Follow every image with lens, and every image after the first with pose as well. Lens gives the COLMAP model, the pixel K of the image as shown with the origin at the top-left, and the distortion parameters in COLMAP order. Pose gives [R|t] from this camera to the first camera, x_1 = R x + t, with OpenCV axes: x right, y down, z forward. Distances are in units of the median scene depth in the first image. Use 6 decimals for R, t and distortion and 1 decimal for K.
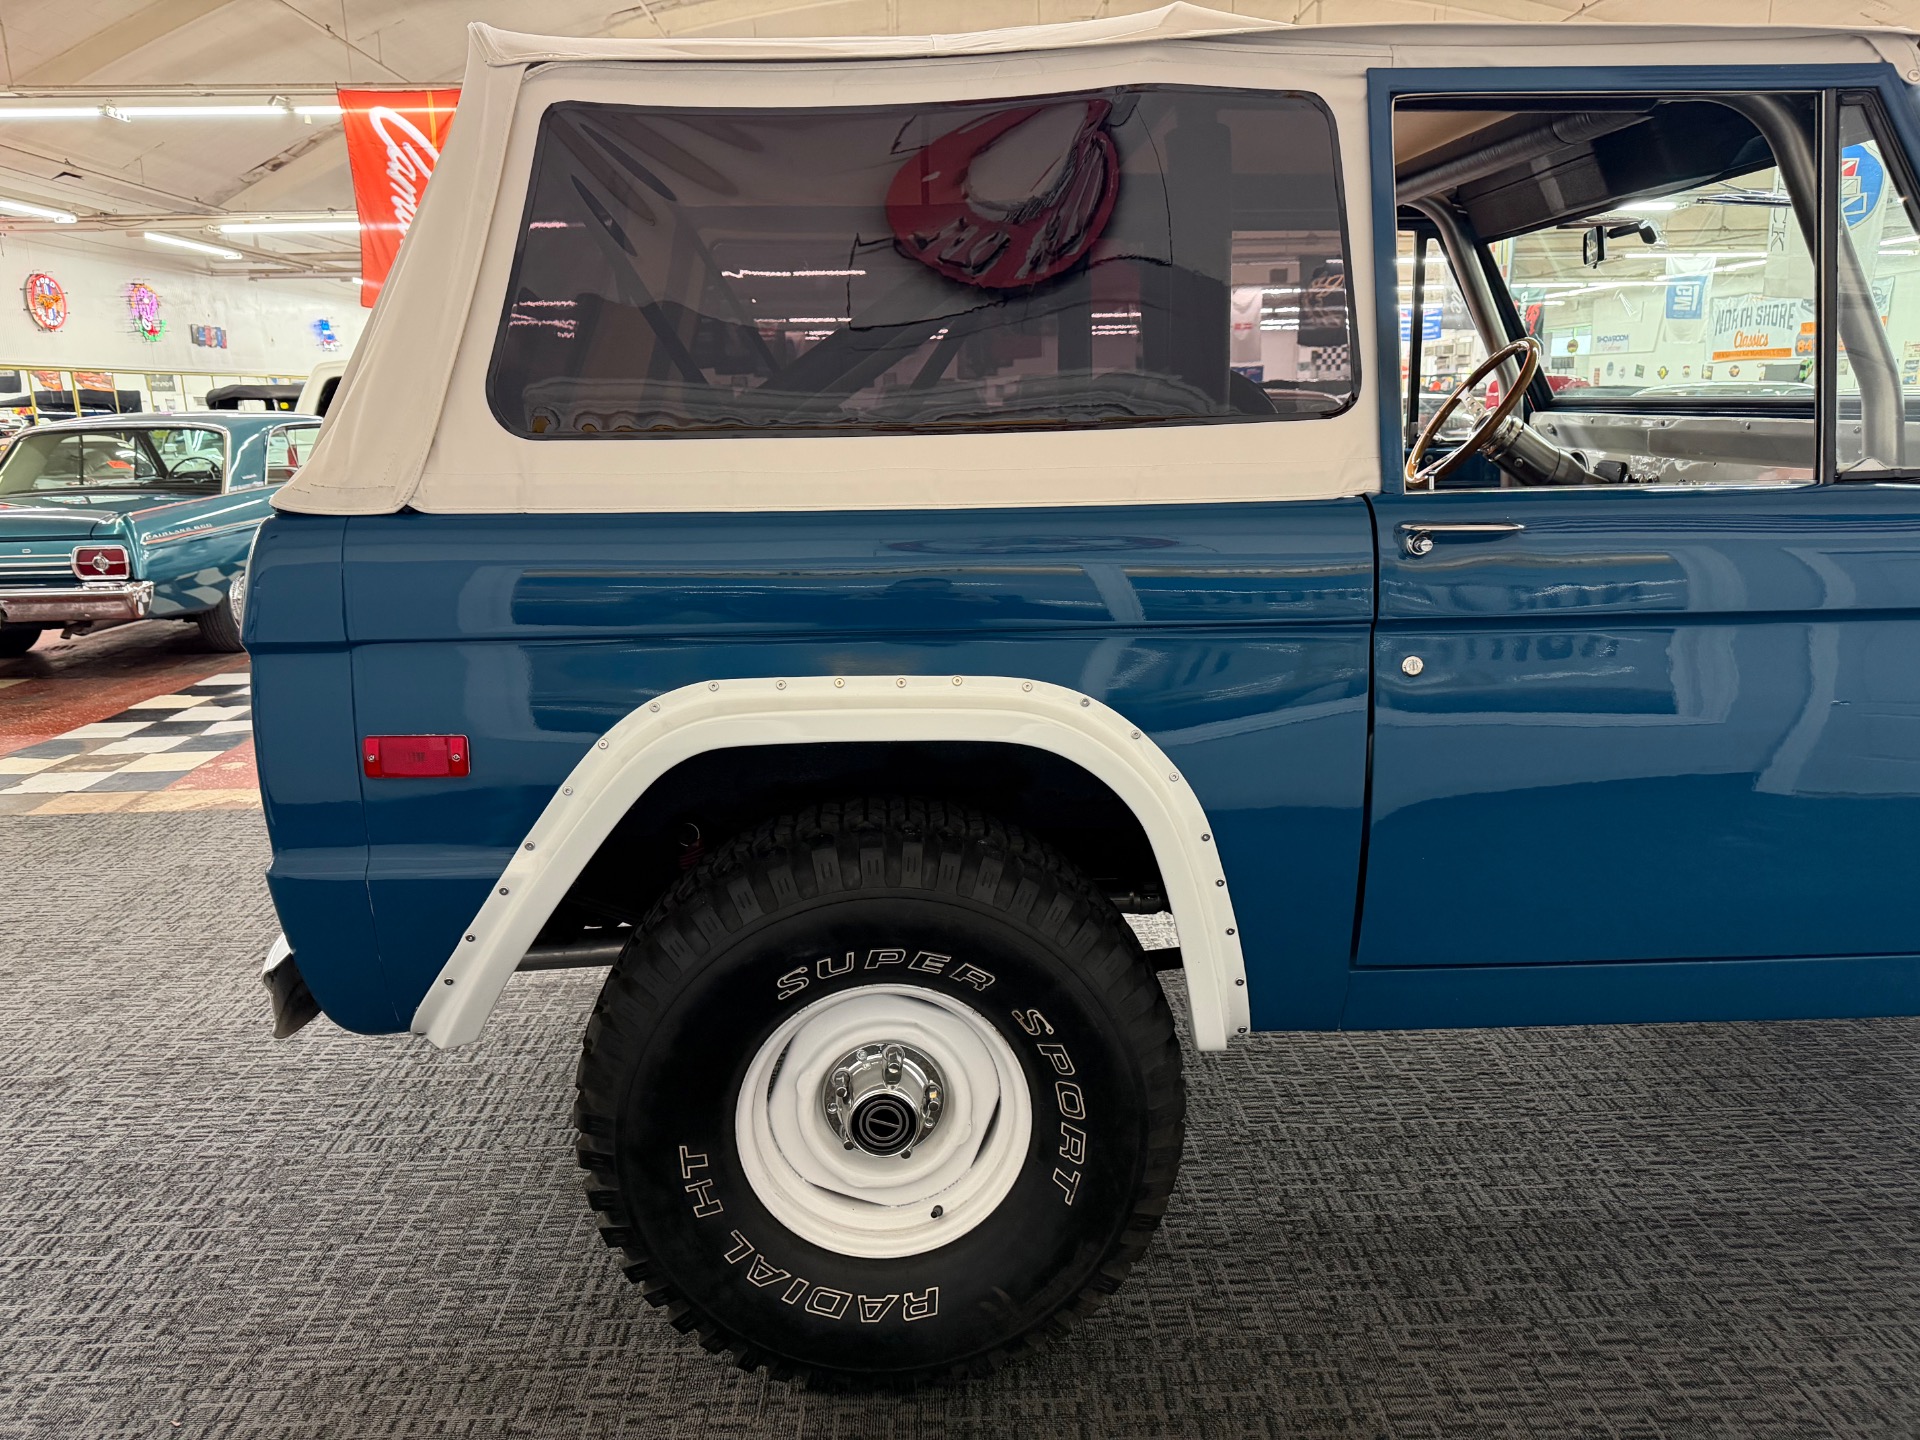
lens RADIAL K [[1379.7, 0, 972.6], [0, 1379.7, 714.8], [0, 0, 1]] dist [0.041539, -0.031953]
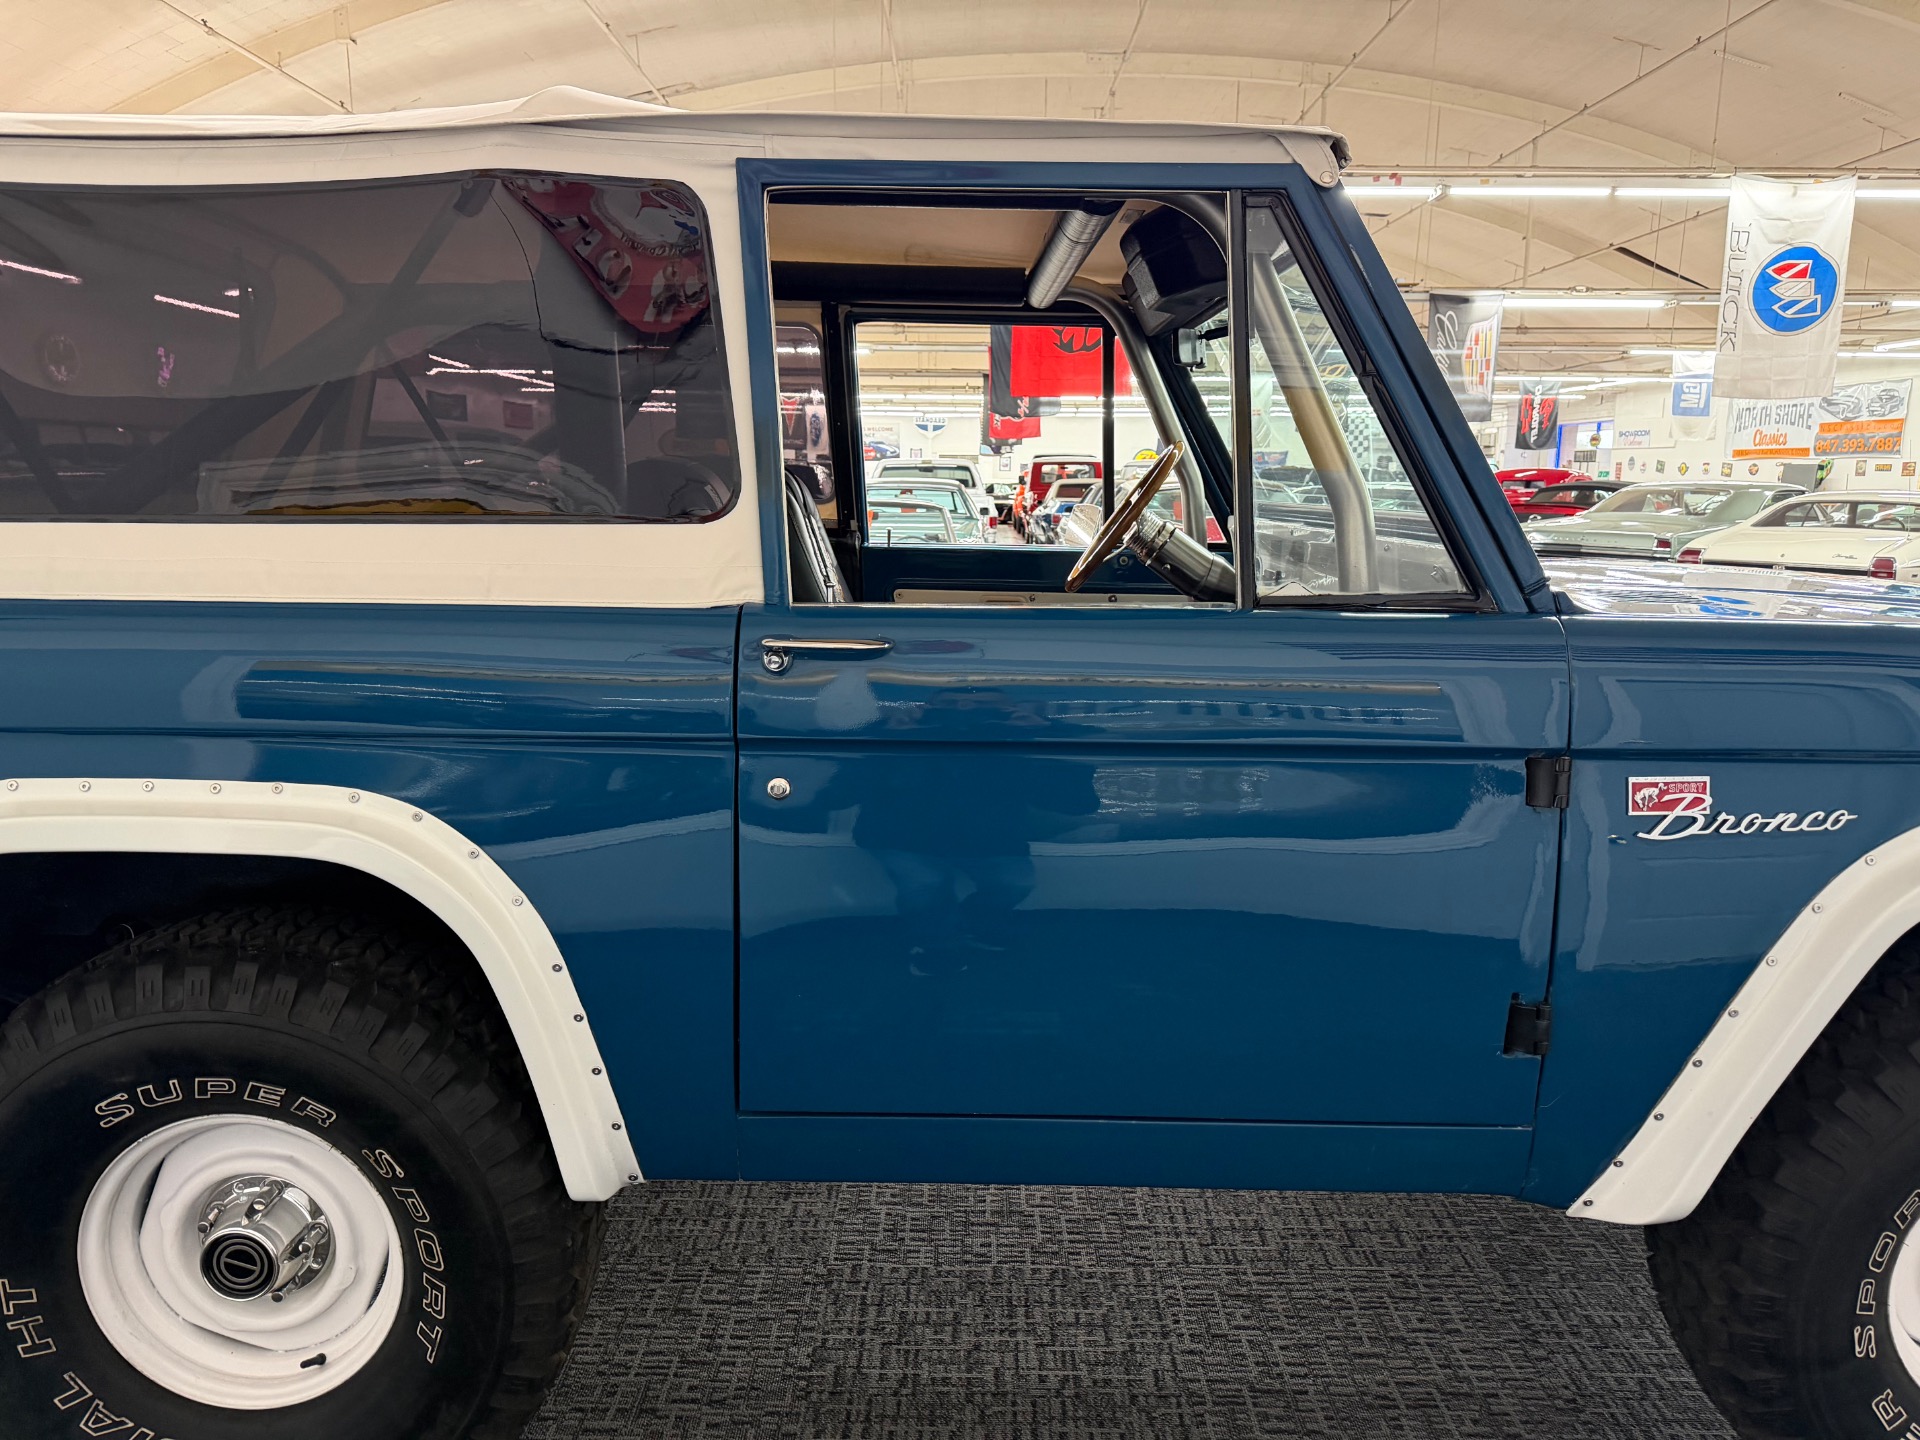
lens RADIAL K [[1370.0, 0, 969.9], [0, 1370.0, 721.9], [0, 0, 1]] dist [0.038360, -0.038474]
pose [[0.998480, 0.032975, -0.044159, 0.456342], [-0.034984, 0.998350, -0.045525, -0.041625], [0.042585, 0.047000, 0.997987, 0.084116]]
